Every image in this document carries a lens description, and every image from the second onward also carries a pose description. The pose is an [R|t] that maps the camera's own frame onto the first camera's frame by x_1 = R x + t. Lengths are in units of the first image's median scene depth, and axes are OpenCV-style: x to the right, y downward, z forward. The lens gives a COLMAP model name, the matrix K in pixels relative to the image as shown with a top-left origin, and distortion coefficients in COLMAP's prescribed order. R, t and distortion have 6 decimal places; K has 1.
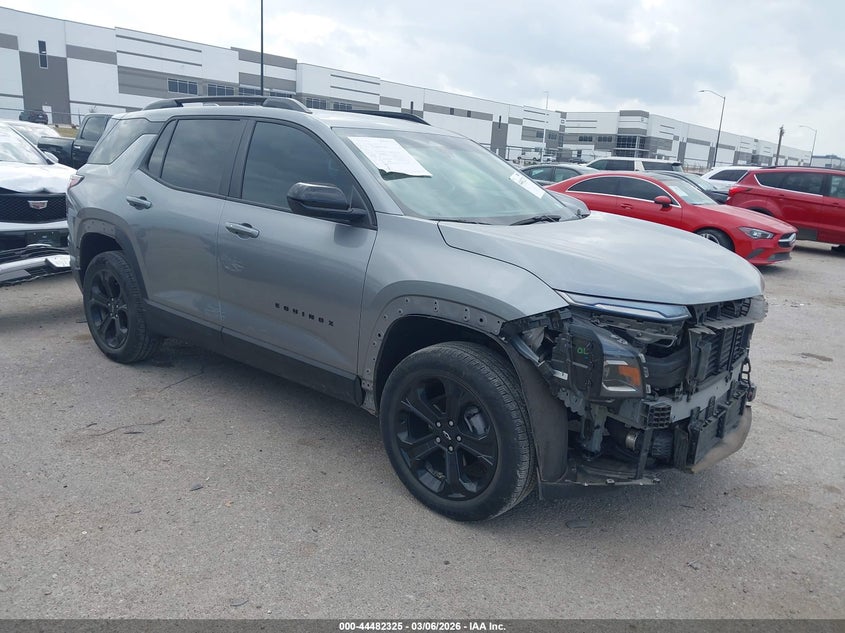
lens RADIAL K [[666.6, 0, 424.2], [0, 666.6, 321.0], [0, 0, 1]] dist [-0.013631, -0.009581]
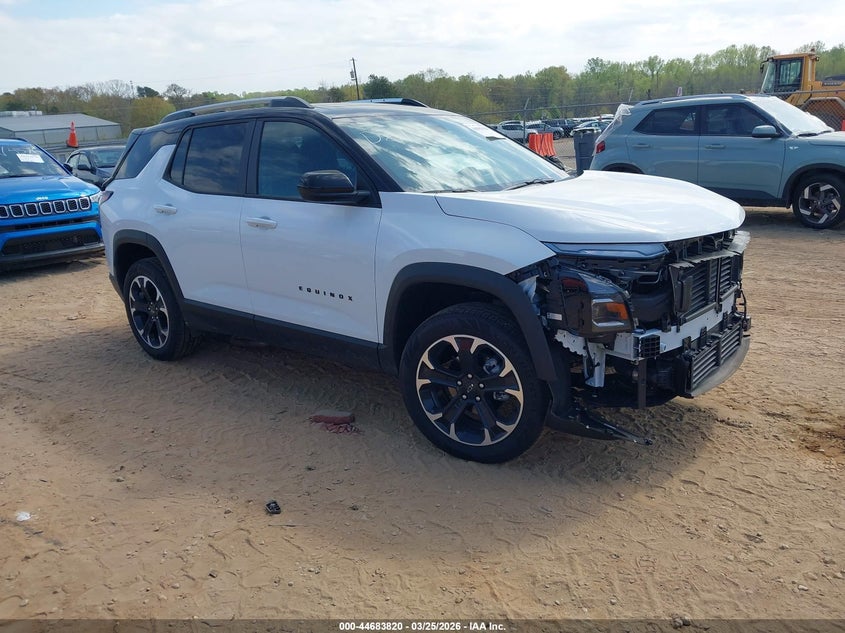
lens RADIAL K [[666.6, 0, 419.9], [0, 666.6, 313.2], [0, 0, 1]] dist [-0.013631, -0.009581]
pose [[0.993655, -0.098726, -0.053882, 0.038437], [0.099278, 0.995030, 0.007648, 0.038880], [0.052859, -0.012949, 0.998518, -0.105484]]
